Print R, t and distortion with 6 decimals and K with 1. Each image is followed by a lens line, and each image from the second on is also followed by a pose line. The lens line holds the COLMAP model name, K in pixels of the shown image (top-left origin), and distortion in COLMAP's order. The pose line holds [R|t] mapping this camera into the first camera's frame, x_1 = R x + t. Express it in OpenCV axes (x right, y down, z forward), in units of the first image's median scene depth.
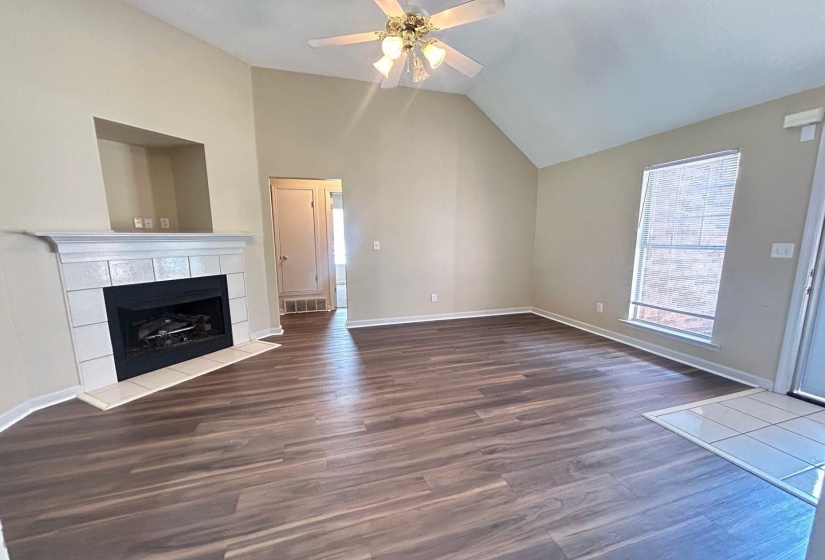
lens RADIAL K [[330.8, 0, 412.5], [0, 330.8, 280.0], [0, 0, 1]] dist [-0.000876, -0.000059]
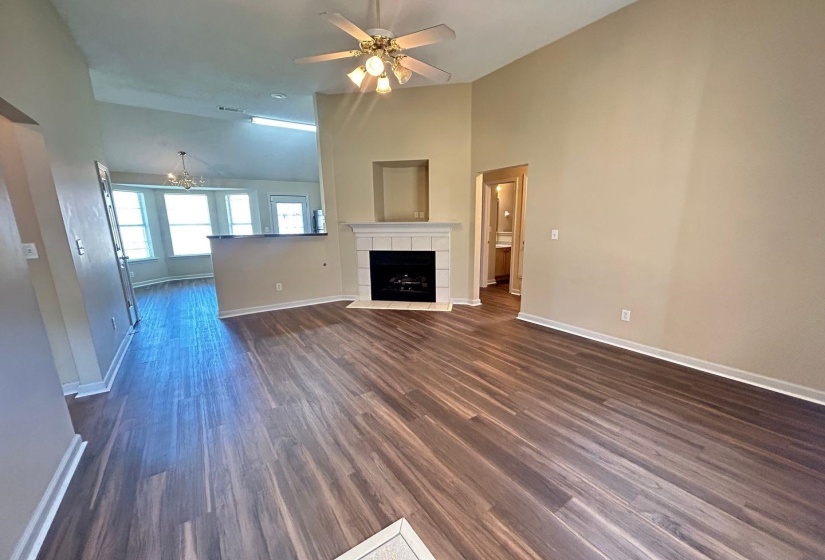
lens RADIAL K [[330.8, 0, 412.5], [0, 330.8, 280.0], [0, 0, 1]] dist [-0.000876, -0.000059]
pose [[0.289700, 0.171239, -0.941675, 0.865206], [-0.114240, 0.983018, 0.143612, -0.099344], [0.950275, 0.065972, 0.304343, 0.559416]]
